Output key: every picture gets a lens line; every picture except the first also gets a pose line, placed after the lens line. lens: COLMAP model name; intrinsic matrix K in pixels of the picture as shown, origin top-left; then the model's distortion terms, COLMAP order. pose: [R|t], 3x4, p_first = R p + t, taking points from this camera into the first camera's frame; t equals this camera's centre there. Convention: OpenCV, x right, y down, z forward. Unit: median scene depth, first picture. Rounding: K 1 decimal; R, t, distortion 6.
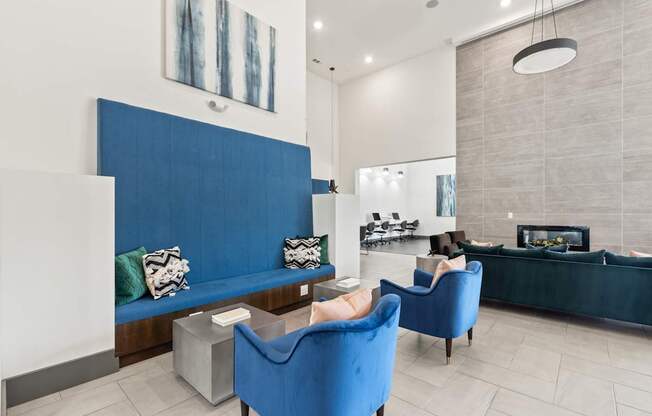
lens RADIAL K [[297.2, 0, 321.4], [0, 297.2, 212.2], [0, 0, 1]] dist [0.001631, 0.001415]
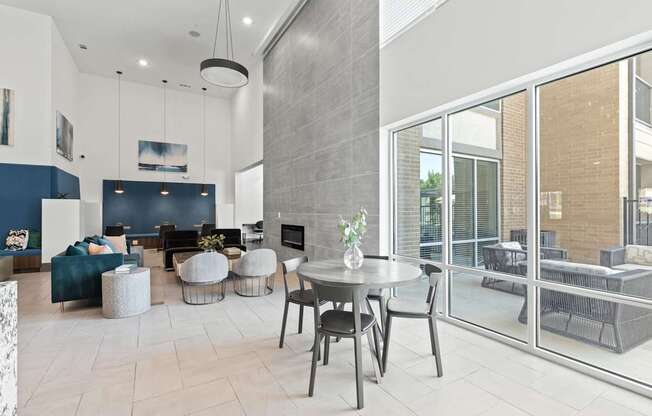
lens RADIAL K [[297.2, 0, 319.6], [0, 297.2, 209.8], [0, 0, 1]] dist [0.001631, 0.001415]
pose [[0.949018, -0.001115, -0.315219, 1.903586], [0.000120, 0.999995, -0.003177, -0.007099], [0.315220, 0.002977, 0.949014, 0.072190]]
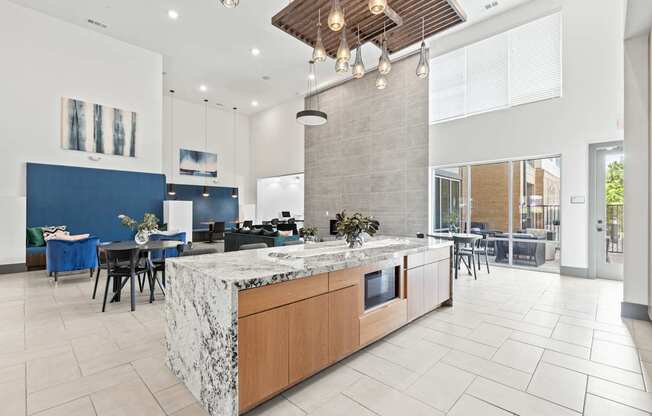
lens RADIAL K [[297.2, 0, 322.1], [0, 297.2, 209.9], [0, 0, 1]] dist [0.001631, 0.001415]
pose [[0.998748, 0.004011, -0.049864, 1.178460], [-0.004202, 0.999984, -0.003711, -0.002323], [0.049848, 0.003916, 0.998749, -0.858888]]
